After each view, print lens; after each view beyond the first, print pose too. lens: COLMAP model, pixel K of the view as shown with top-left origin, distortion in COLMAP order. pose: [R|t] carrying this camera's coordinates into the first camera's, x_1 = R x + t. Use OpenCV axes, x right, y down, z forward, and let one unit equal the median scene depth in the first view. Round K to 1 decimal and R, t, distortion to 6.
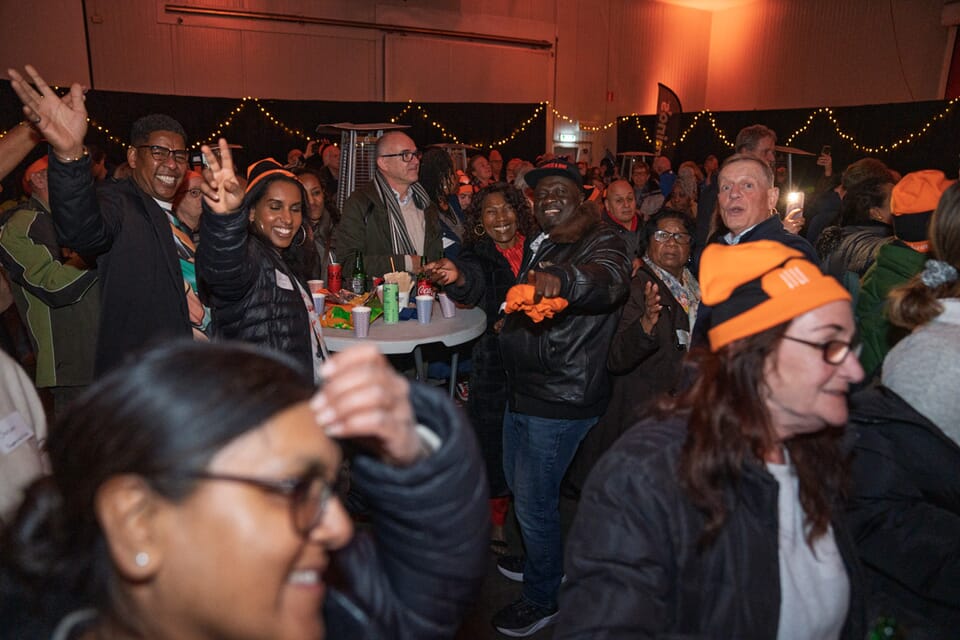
lens RADIAL K [[668.5, 0, 476.7], [0, 668.5, 323.7], [0, 0, 1]] dist [-0.127905, 0.106128]
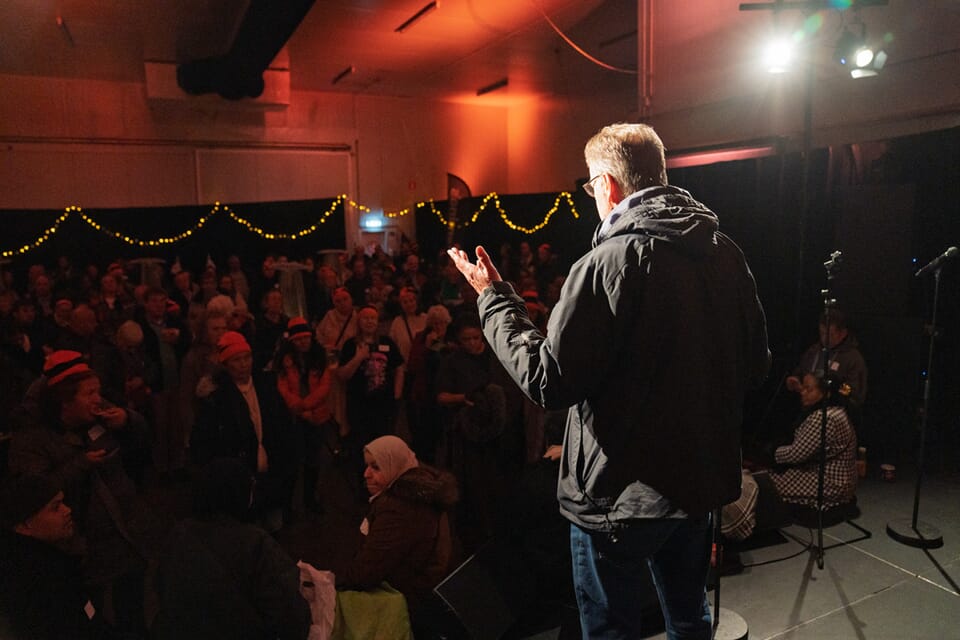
lens RADIAL K [[668.5, 0, 476.7], [0, 668.5, 323.7], [0, 0, 1]] dist [-0.127905, 0.106128]
pose [[0.998861, -0.040344, 0.025485, 0.287381], [0.042386, 0.995441, -0.085448, 0.000339], [-0.021922, 0.086431, 0.996017, -0.150785]]
